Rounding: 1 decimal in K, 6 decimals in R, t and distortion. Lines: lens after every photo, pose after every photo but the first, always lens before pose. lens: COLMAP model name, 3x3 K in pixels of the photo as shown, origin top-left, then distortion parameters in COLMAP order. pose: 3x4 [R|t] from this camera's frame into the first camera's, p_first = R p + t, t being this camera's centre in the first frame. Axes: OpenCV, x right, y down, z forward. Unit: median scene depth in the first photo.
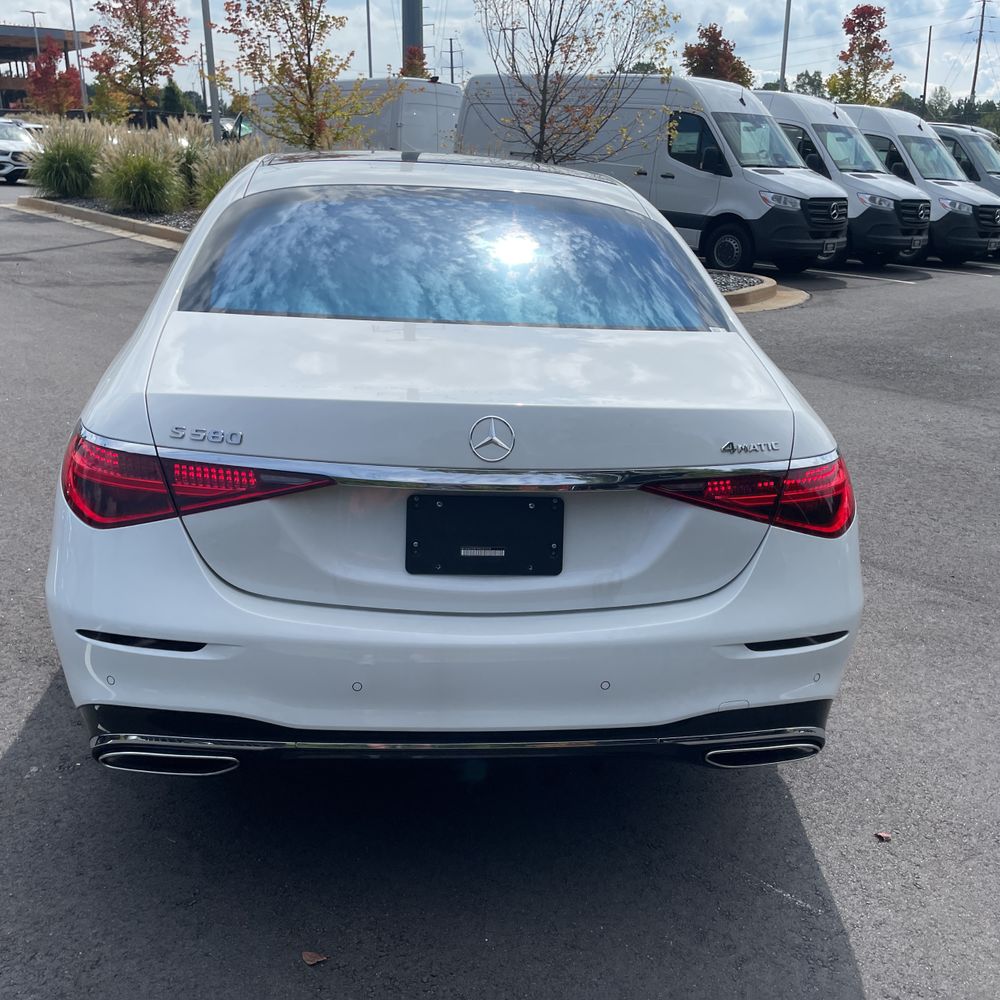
lens RADIAL K [[1010.9, 0, 504.0], [0, 1010.9, 499.8], [0, 0, 1]] dist [0.087455, -0.121472]
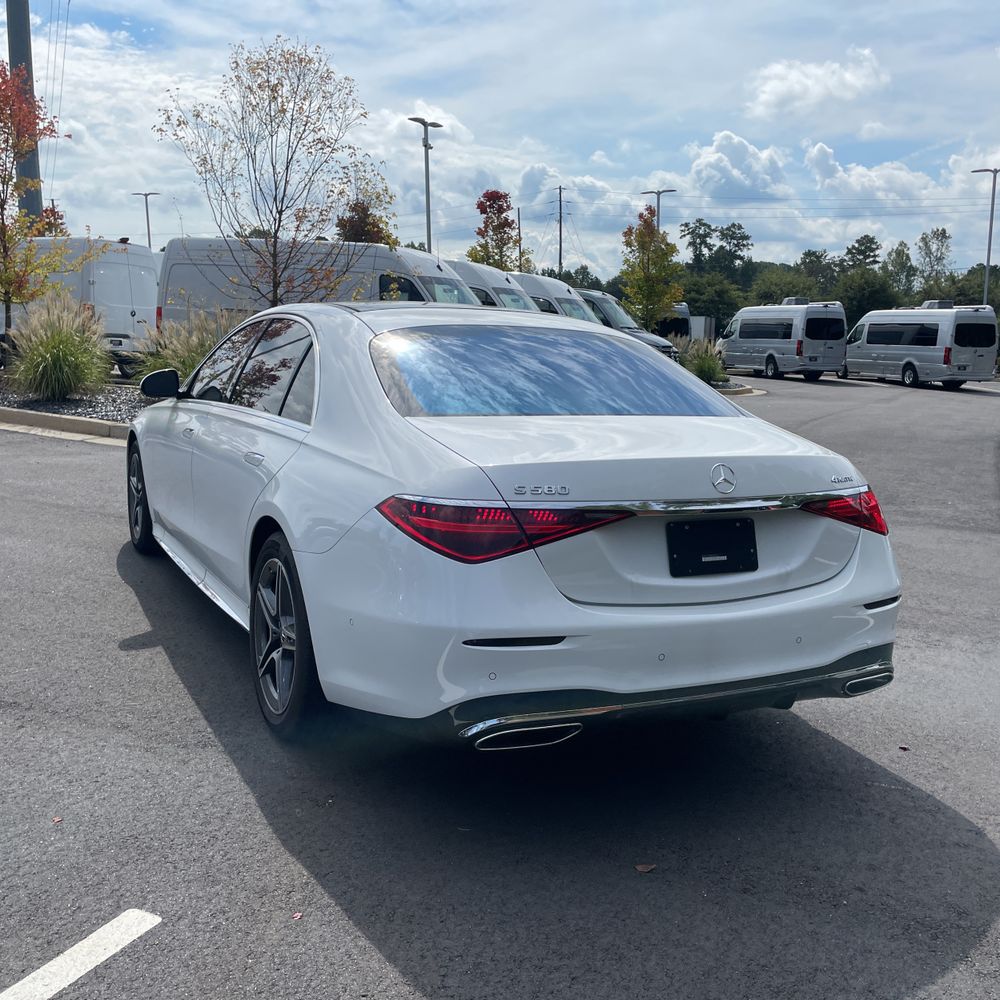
lens RADIAL K [[1010.9, 0, 504.0], [0, 1010.9, 499.8], [0, 0, 1]] dist [0.087455, -0.121472]
pose [[0.932401, -0.067302, 0.355105, -0.099766], [0.118145, 0.985289, -0.123477, 0.013831], [-0.341571, 0.157084, 0.926636, -0.032735]]
